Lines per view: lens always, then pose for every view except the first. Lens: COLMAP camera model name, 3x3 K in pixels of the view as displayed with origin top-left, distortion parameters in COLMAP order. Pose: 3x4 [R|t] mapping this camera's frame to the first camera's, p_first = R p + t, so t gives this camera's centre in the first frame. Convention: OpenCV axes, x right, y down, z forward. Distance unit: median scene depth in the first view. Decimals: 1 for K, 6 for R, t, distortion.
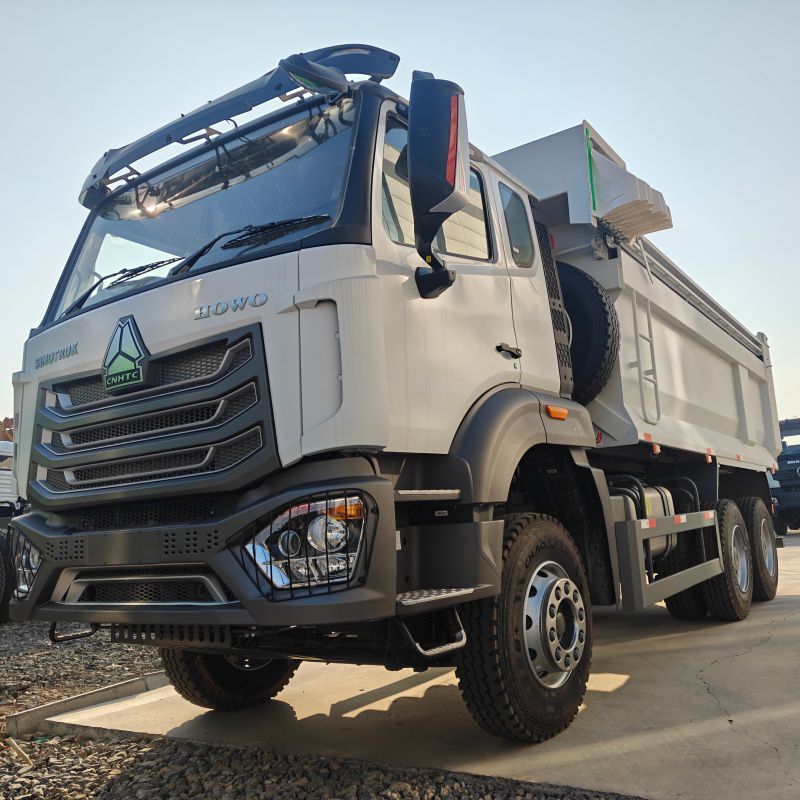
lens RADIAL K [[756.0, 0, 456.2], [0, 756.0, 399.8], [0, 0, 1]] dist [0.002988, -0.005085]
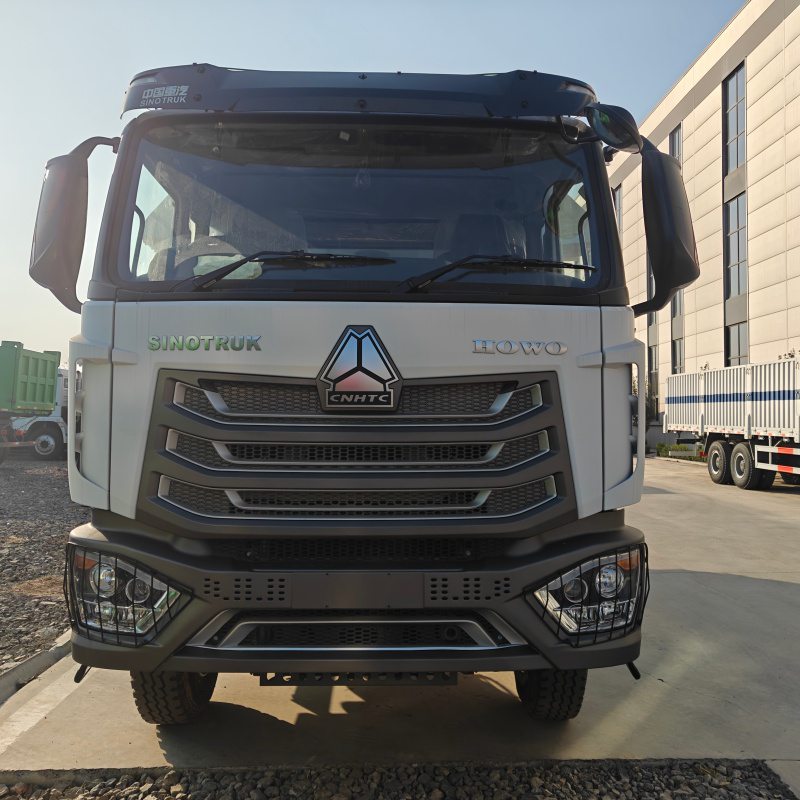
lens RADIAL K [[760.2, 0, 400.0], [0, 760.2, 400.0], [0, 0, 1]] dist [0.001434, -0.002860]
pose [[0.824390, 0.083946, 0.559763, -0.907498], [-0.149131, 0.986212, 0.071734, -0.097910], [-0.546023, -0.142615, 0.825542, 0.254745]]
